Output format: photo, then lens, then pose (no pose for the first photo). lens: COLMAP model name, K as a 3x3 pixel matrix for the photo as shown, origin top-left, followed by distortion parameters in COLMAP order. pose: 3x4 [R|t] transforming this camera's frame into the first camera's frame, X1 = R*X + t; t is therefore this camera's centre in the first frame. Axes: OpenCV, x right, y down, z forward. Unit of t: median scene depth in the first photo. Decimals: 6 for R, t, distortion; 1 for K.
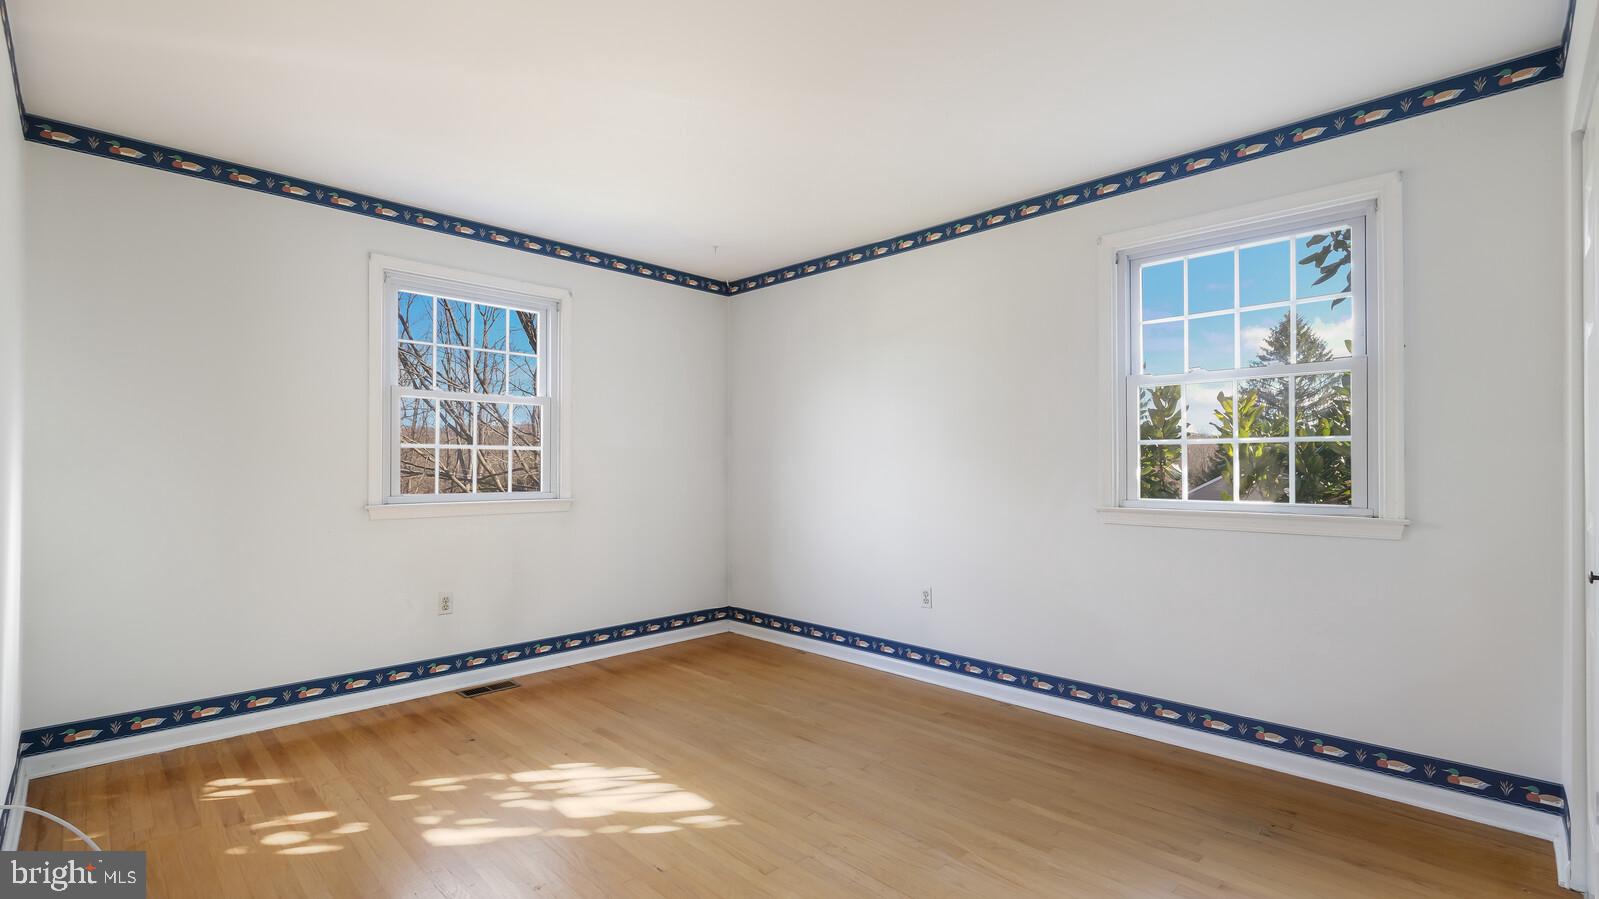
lens RADIAL K [[716.4, 0, 799.5], [0, 716.4, 449.5], [0, 0, 1]] dist [-0.001519, -0.000286]
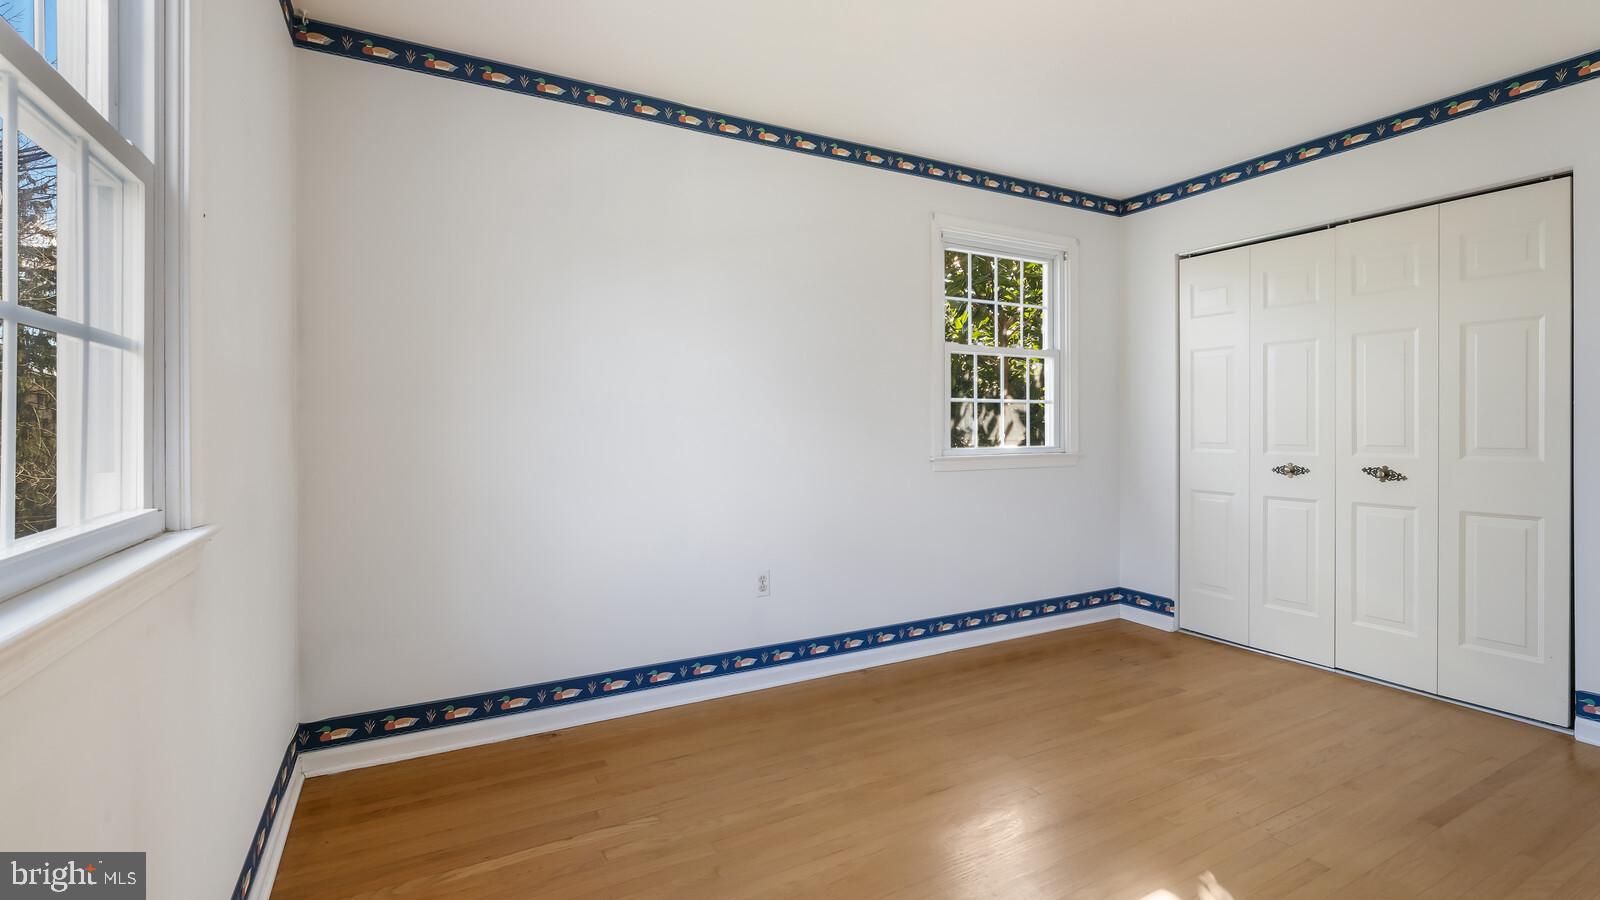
lens RADIAL K [[704.2, 0, 795.2], [0, 704.2, 423.0], [0, 0, 1]] dist [0.001775, -0.017790]
pose [[0.290738, 0.005371, 0.956788, -0.684707], [-0.016437, 0.999865, -0.000618, 0.032472], [-0.956661, -0.015547, 0.290787, 0.892777]]
